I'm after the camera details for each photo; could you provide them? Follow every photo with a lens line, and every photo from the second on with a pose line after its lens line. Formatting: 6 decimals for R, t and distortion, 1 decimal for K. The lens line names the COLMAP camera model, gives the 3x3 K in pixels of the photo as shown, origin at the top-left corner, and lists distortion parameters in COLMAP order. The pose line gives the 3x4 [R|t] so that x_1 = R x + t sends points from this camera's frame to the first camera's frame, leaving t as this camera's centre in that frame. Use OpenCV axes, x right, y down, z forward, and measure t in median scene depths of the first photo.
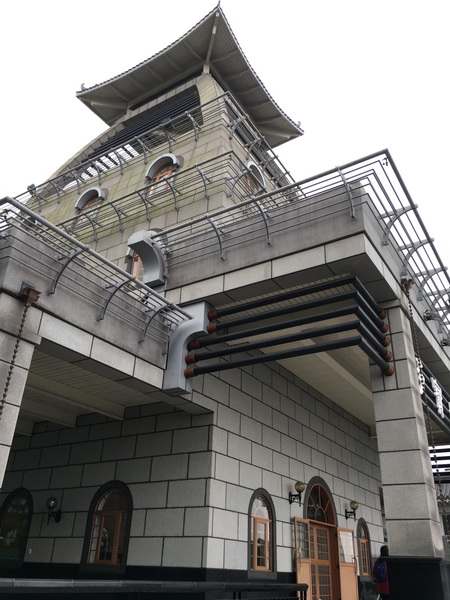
lens RADIAL K [[508.2, 0, 227.7], [0, 508.2, 303.5], [0, 0, 1]] dist [0.062467, -0.027808]
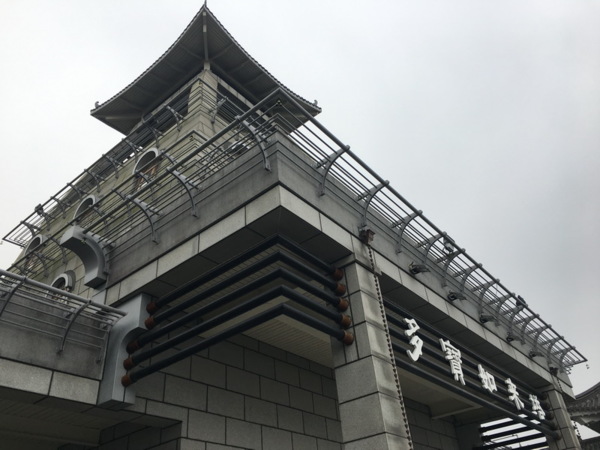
lens RADIAL K [[508.2, 0, 297.4], [0, 508.2, 223.6], [0, 0, 1]] dist [0.062467, -0.027808]
pose [[0.985577, -0.165571, -0.034983, 0.270428], [0.158875, 0.976494, -0.145664, 0.050484], [0.058279, 0.138005, 0.988715, 0.128522]]
